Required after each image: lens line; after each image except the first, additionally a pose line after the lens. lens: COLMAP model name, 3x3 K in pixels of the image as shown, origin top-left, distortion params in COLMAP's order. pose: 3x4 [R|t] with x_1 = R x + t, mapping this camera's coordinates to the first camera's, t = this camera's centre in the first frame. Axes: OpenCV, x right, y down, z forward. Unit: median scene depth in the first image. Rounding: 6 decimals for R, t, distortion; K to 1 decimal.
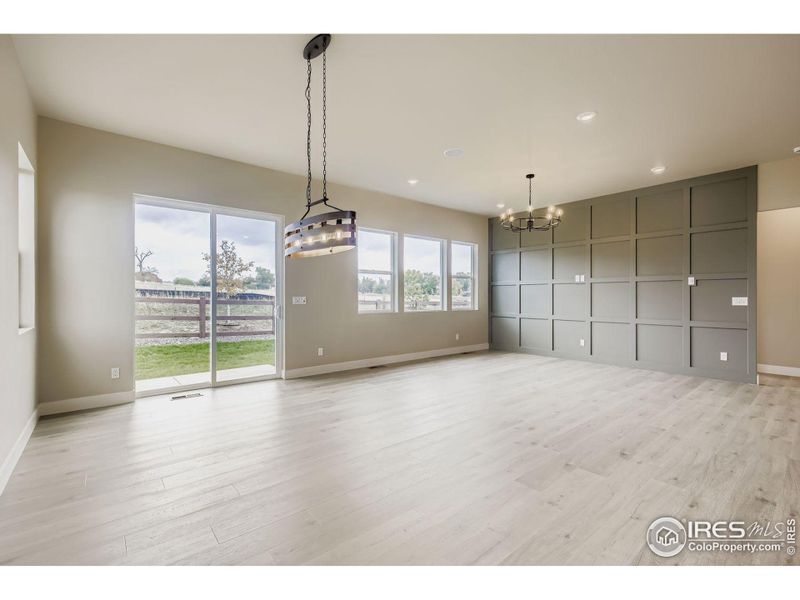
lens RADIAL K [[359.0, 0, 400.4], [0, 359.0, 295.3], [0, 0, 1]] dist [0.000875, 0.000108]
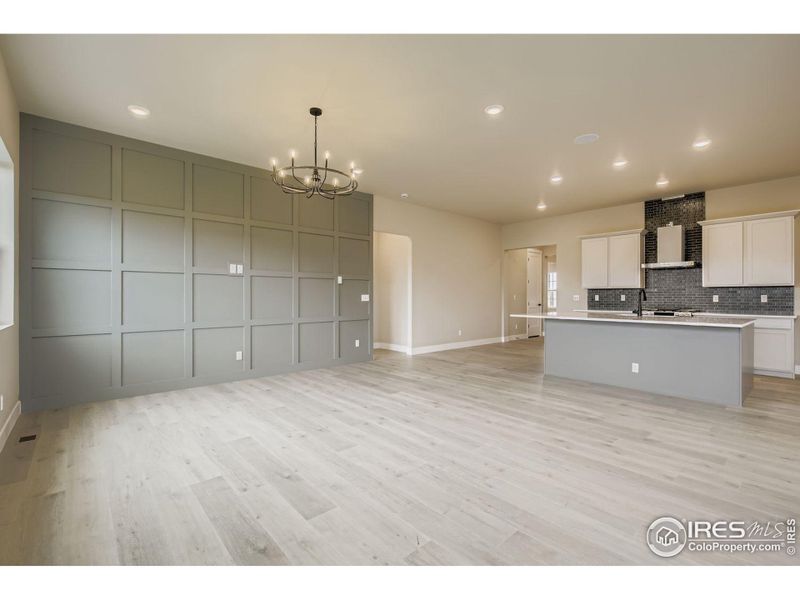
lens RADIAL K [[359.0, 0, 400.4], [0, 359.0, 295.3], [0, 0, 1]] dist [0.000875, 0.000108]
pose [[-0.031681, 0.001071, 0.999497, -0.312073], [-0.004485, 0.999989, -0.001213, 0.008440], [-0.999488, -0.004521, -0.031676, 0.869759]]
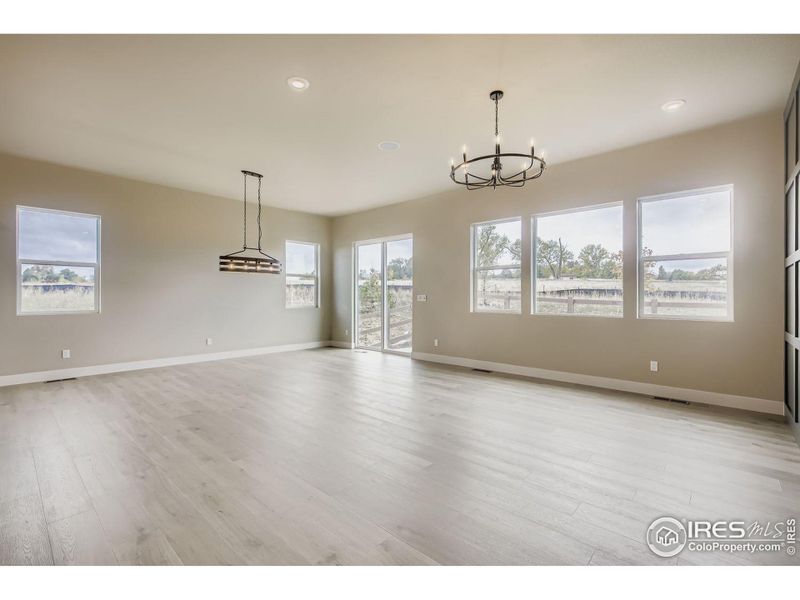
lens RADIAL K [[366.8, 0, 400.0], [0, 366.8, 300.0], [0, 0, 1]] dist [0.027548, 0.000174]
pose [[0.128680, 0.007958, -0.991654, 0.957859], [0.000435, 0.999967, 0.008081, 0.011466], [0.991686, -0.001471, 0.128673, 0.761224]]
